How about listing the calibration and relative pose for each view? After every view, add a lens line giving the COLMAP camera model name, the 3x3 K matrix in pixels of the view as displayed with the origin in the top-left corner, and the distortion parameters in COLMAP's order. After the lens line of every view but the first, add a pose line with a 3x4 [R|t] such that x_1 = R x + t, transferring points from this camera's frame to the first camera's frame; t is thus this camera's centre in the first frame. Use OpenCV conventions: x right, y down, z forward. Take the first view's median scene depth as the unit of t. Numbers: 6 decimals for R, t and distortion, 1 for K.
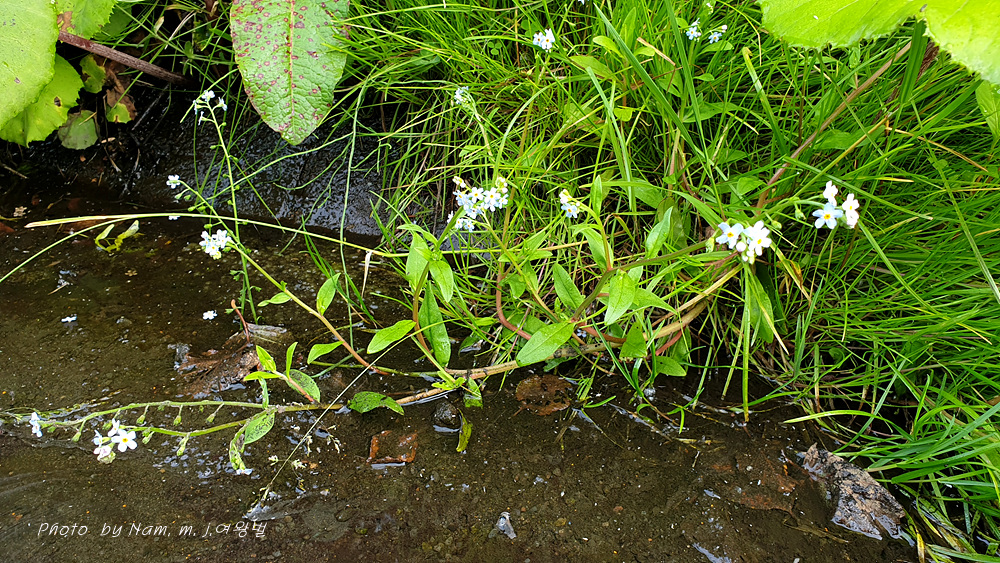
lens RADIAL K [[810.1, 0, 519.9], [0, 810.1, 282.1], [0, 0, 1]] dist [0.109257, -0.001897]
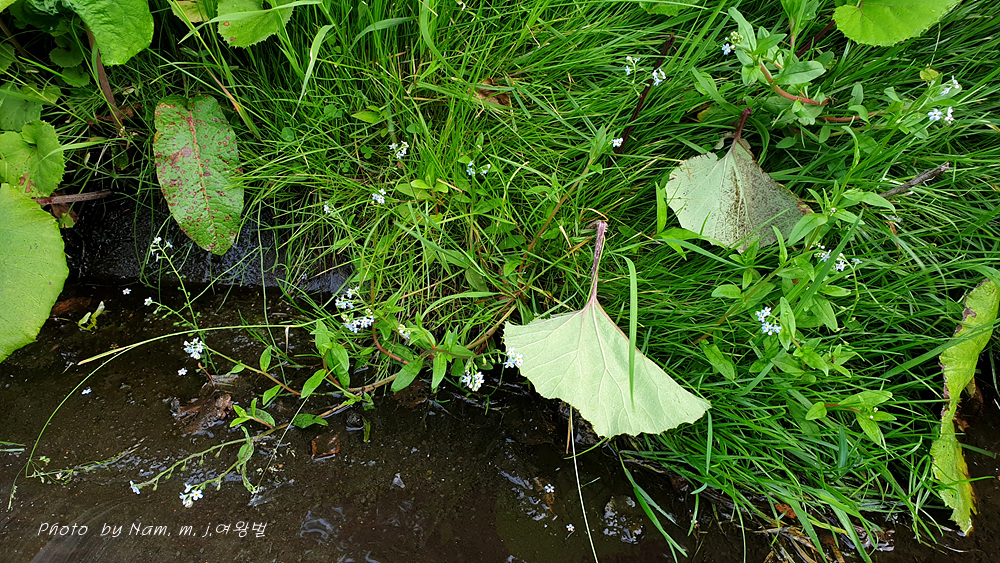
lens RADIAL K [[810.1, 0, 519.9], [0, 810.1, 282.1], [0, 0, 1]] dist [0.109257, -0.001897]
pose [[0.979574, -0.151048, 0.132737, 0.062030], [0.123655, 0.973035, 0.194713, -0.385470], [-0.158568, -0.174322, 0.971837, -0.620953]]
